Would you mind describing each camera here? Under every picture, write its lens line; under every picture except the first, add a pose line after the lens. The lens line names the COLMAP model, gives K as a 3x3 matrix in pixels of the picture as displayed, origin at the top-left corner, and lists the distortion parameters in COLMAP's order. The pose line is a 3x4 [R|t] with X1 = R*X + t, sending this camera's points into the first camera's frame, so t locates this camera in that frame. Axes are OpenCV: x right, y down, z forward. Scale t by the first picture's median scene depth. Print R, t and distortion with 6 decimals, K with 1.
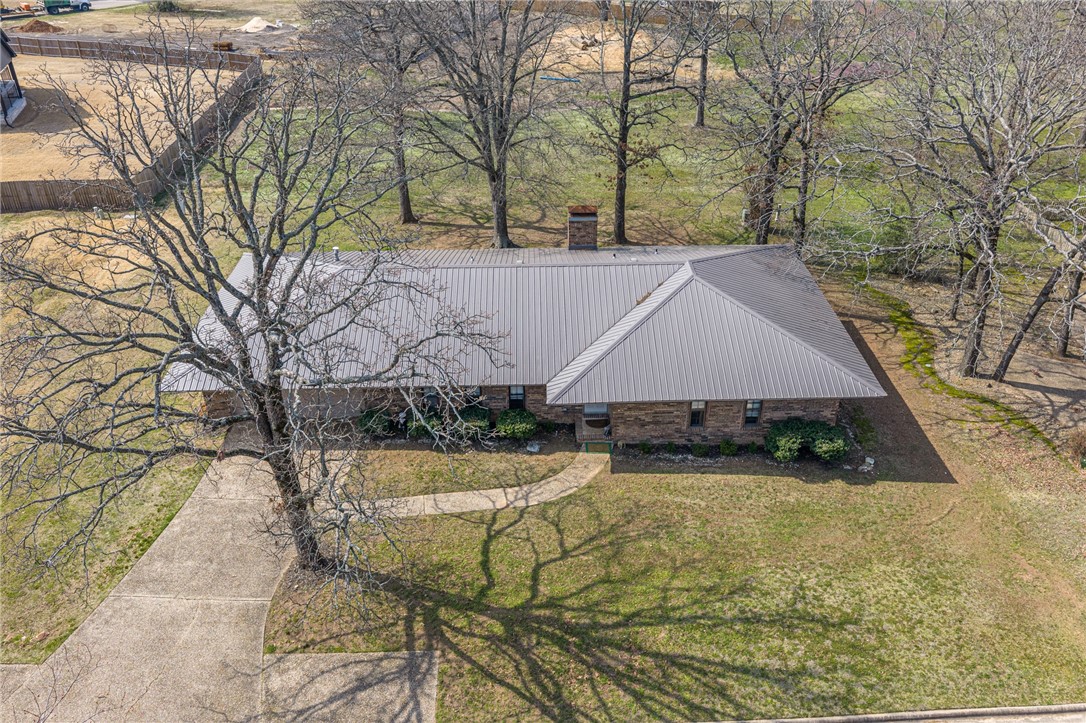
lens RADIAL K [[896.5, 0, 545.8], [0, 896.5, 359.4], [0, 0, 1]] dist [0.022191, -0.039482]
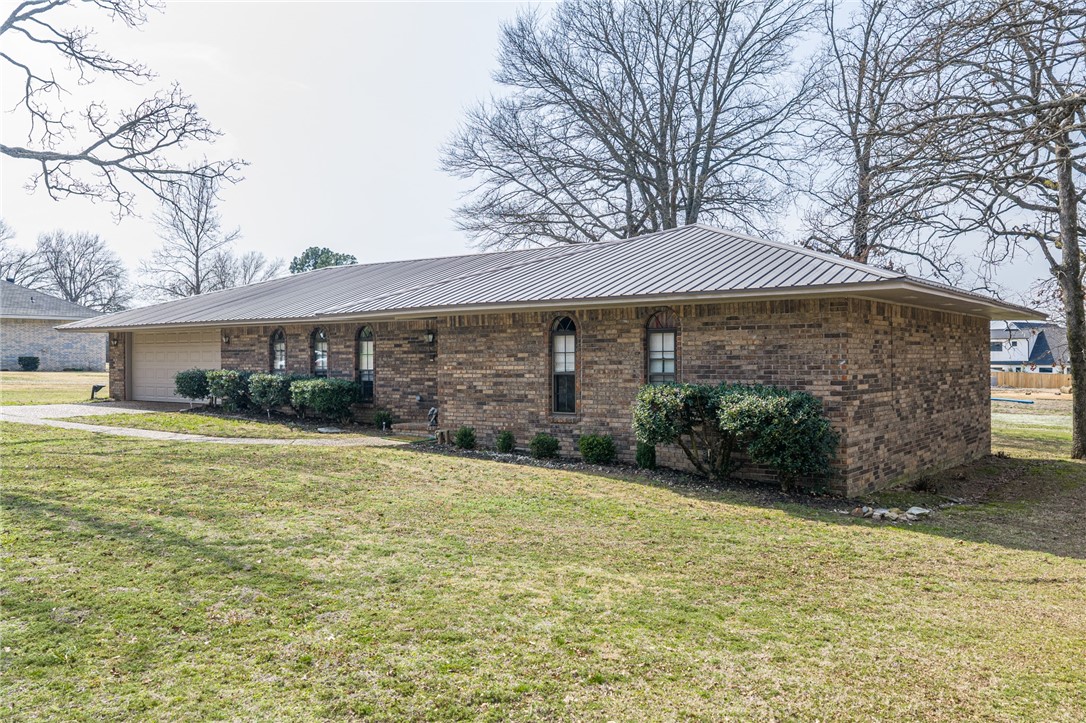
lens RADIAL K [[896.5, 0, 547.2], [0, 896.5, 359.5], [0, 0, 1]] dist [0.022191, -0.039482]
pose [[0.792662, 0.007277, -0.609618, 0.467206], [-0.316829, 0.859218, -0.401702, 0.254308], [0.520872, 0.511558, 0.683375, 0.654450]]
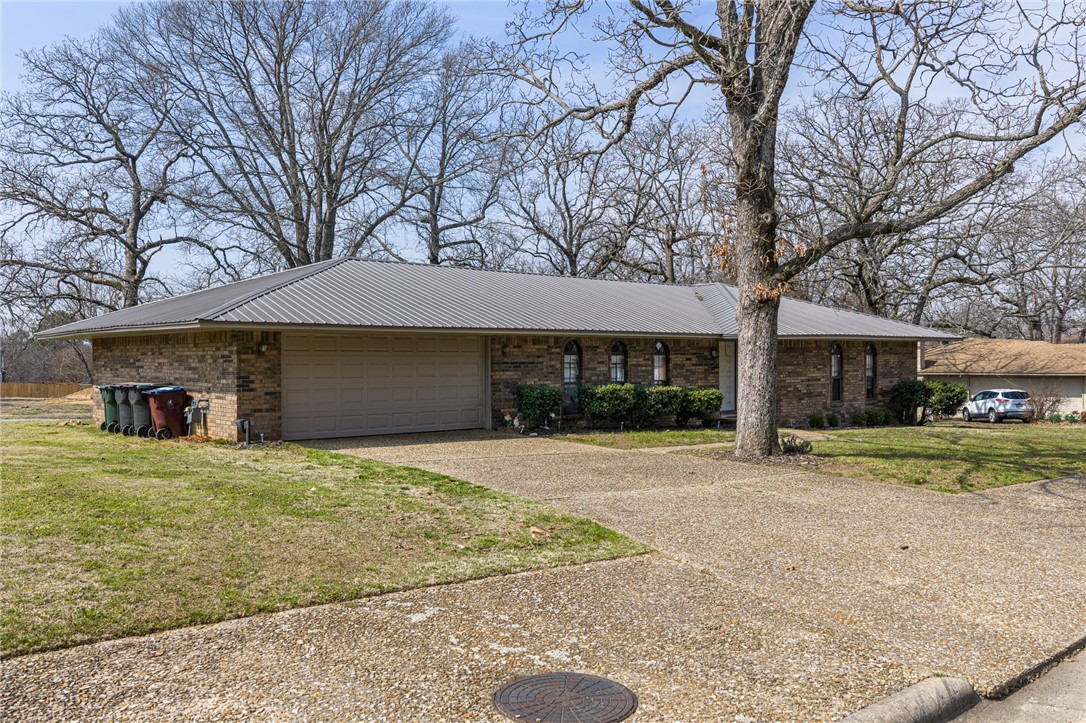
lens RADIAL K [[896.5, 0, 542.3], [0, 896.5, 360.5], [0, 0, 1]] dist [0.022191, -0.039482]
pose [[0.772090, 0.005959, 0.635486, -0.579637], [0.323866, 0.856677, -0.401517, 0.293199], [-0.546798, 0.515819, 0.659501, 0.590455]]
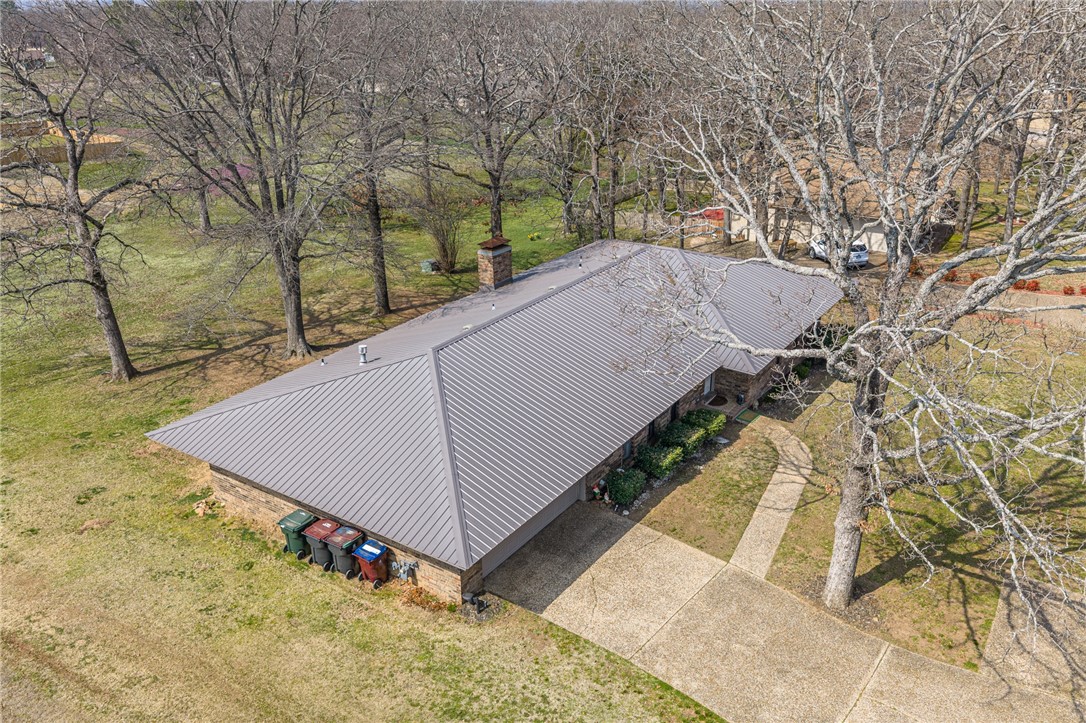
lens RADIAL K [[896.5, 0, 547.7], [0, 896.5, 369.9], [0, 0, 1]] dist [0.022191, -0.039482]
pose [[0.572694, -0.316471, 0.756219, -0.807547], [0.421963, 0.904688, 0.059047, -0.100312], [-0.702829, 0.285280, 0.651649, 0.505451]]
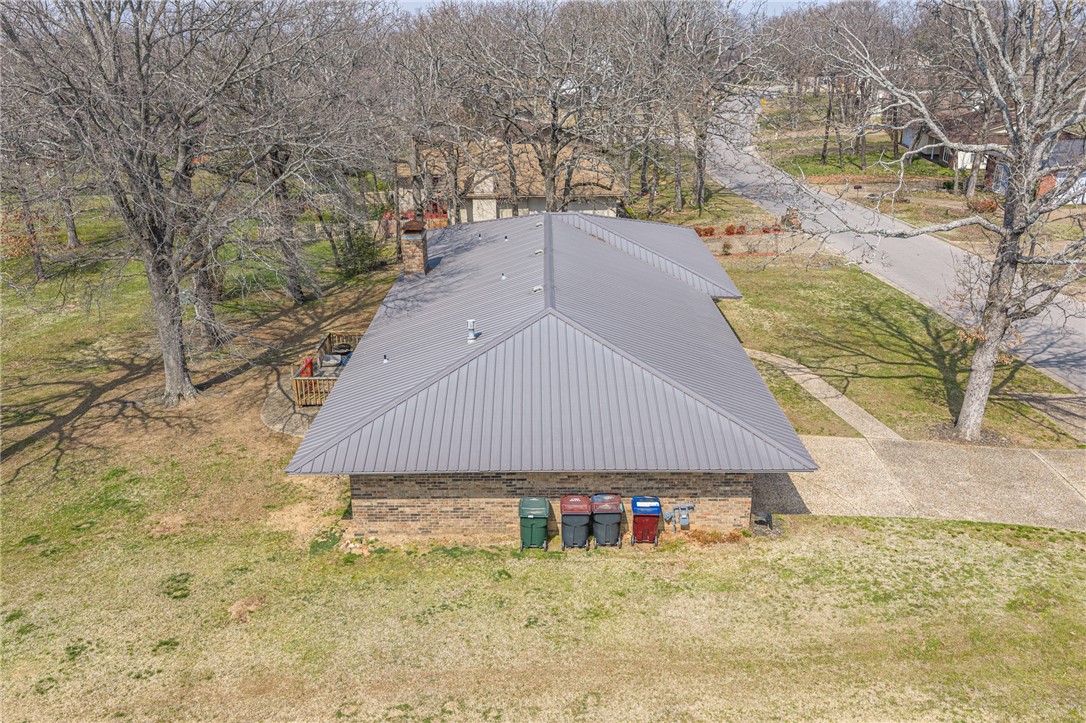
lens RADIAL K [[896.5, 0, 545.4], [0, 896.5, 354.9], [0, 0, 1]] dist [0.022191, -0.039482]
pose [[0.016534, -0.329033, 0.944174, -0.973833], [0.518699, 0.810120, 0.273234, -0.289782], [-0.854797, 0.485224, 0.184064, 0.986939]]
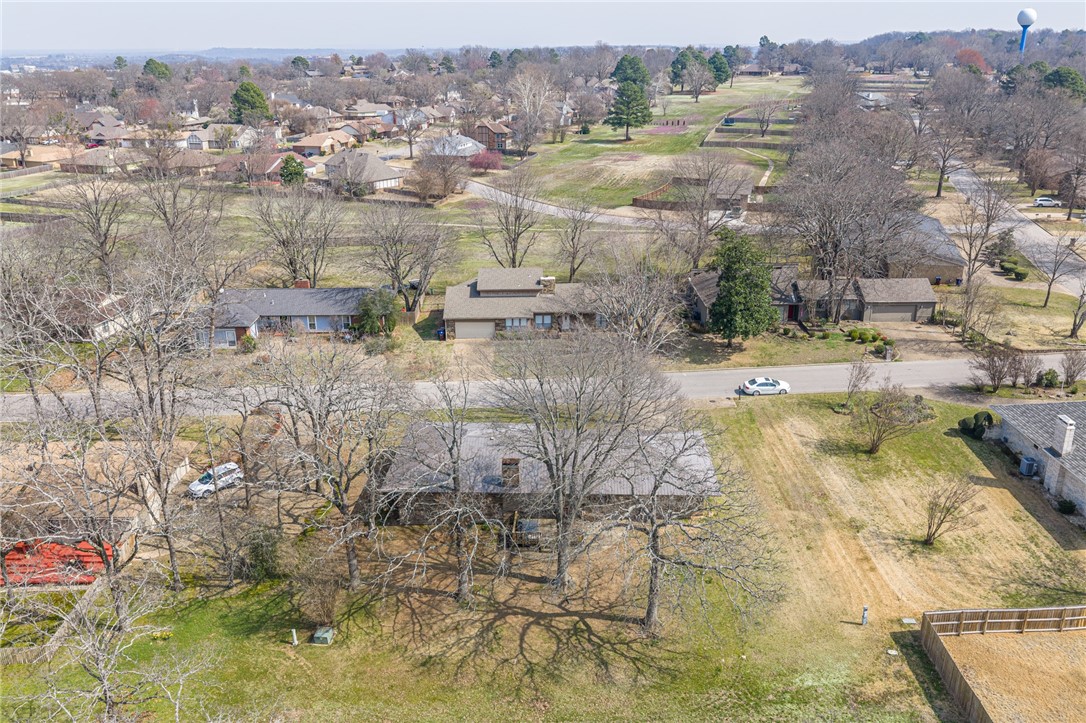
lens RADIAL K [[896.5, 0, 544.7], [0, 896.5, 363.8], [0, 0, 1]] dist [0.022191, -0.039482]
pose [[-0.998456, -0.006084, 0.055214, -0.138818], [0.038946, 0.632073, 0.773929, -1.935224], [-0.039608, 0.774885, -0.630861, 2.357566]]
